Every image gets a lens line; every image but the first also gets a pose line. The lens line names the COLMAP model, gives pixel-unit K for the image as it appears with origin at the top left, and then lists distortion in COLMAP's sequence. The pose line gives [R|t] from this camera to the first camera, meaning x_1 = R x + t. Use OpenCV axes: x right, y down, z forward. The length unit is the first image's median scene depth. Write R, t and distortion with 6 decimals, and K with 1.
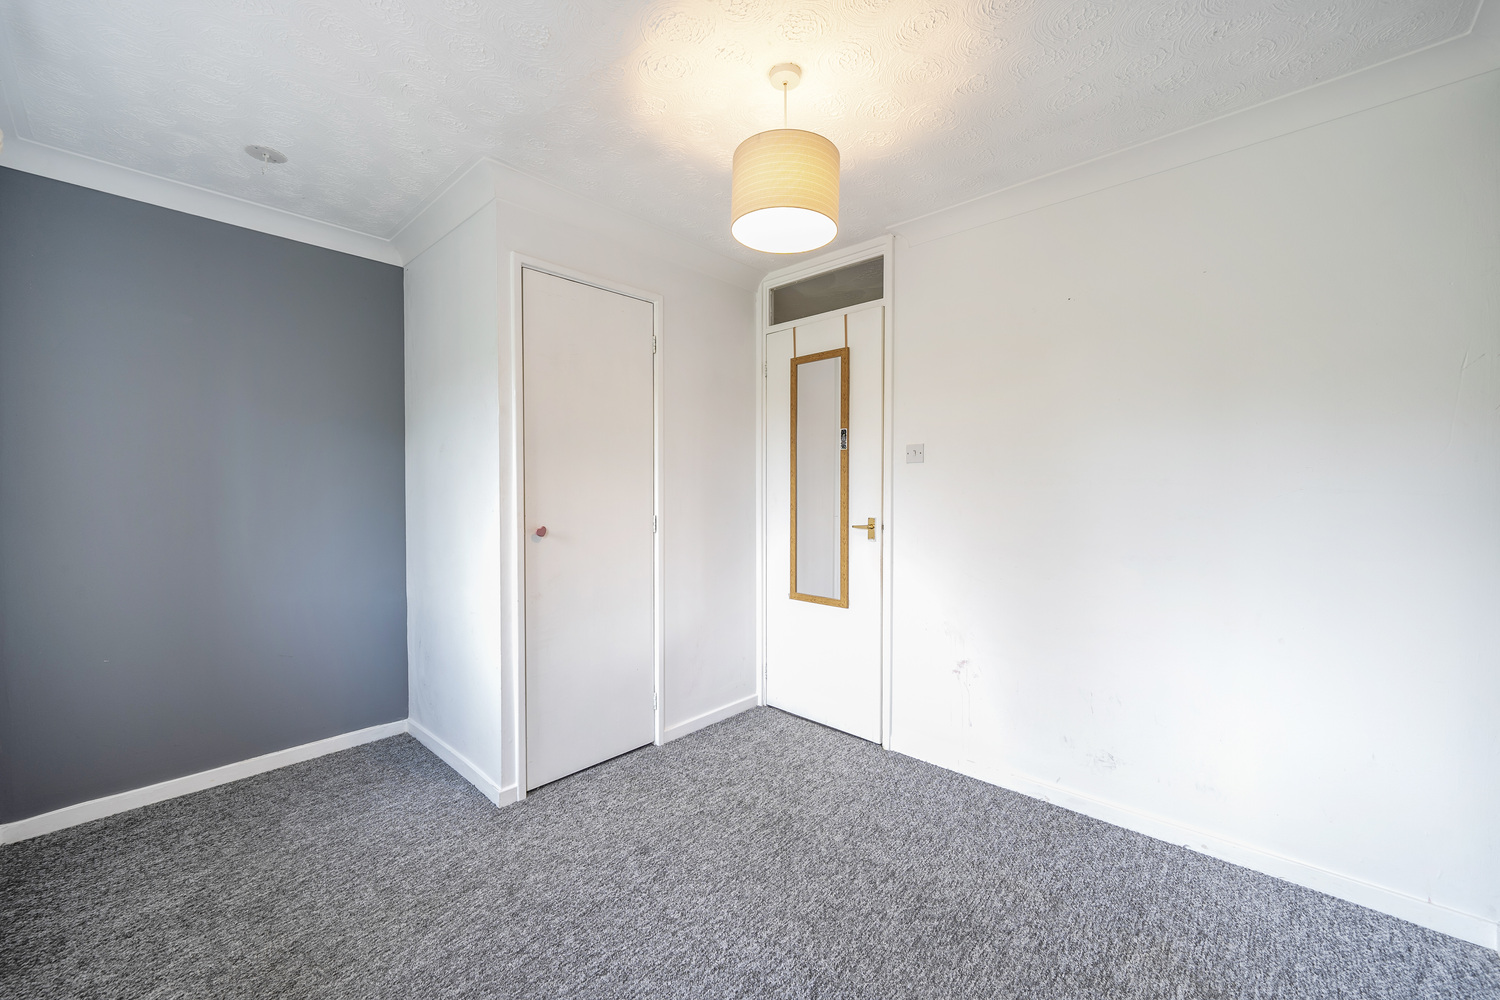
lens RADIAL K [[592.0, 0, 744.1], [0, 592.0, 497.0], [0, 0, 1]] dist [-0.000135, 0.000103]
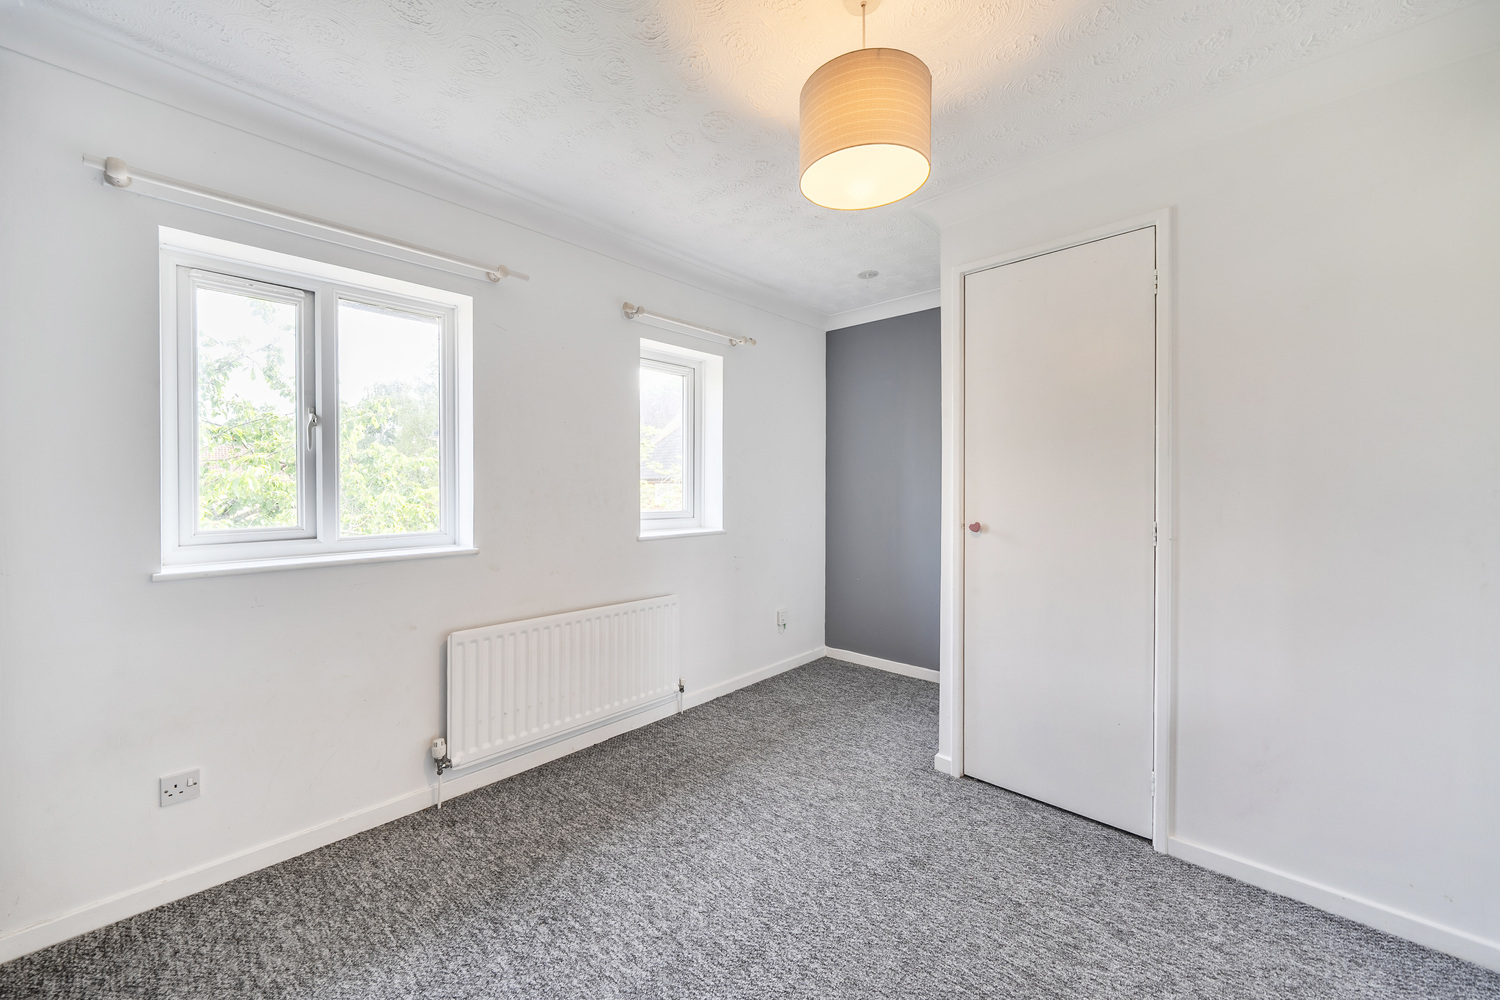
lens RADIAL K [[565.7, 0, 742.5], [0, 565.7, 485.4], [0, 0, 1]] dist [-0.001612, -0.000279]
pose [[-0.008000, -0.000647, -0.999968, 0.651201], [-0.013411, 0.999910, -0.000540, -0.007062], [0.999878, 0.013406, -0.008008, 0.624760]]
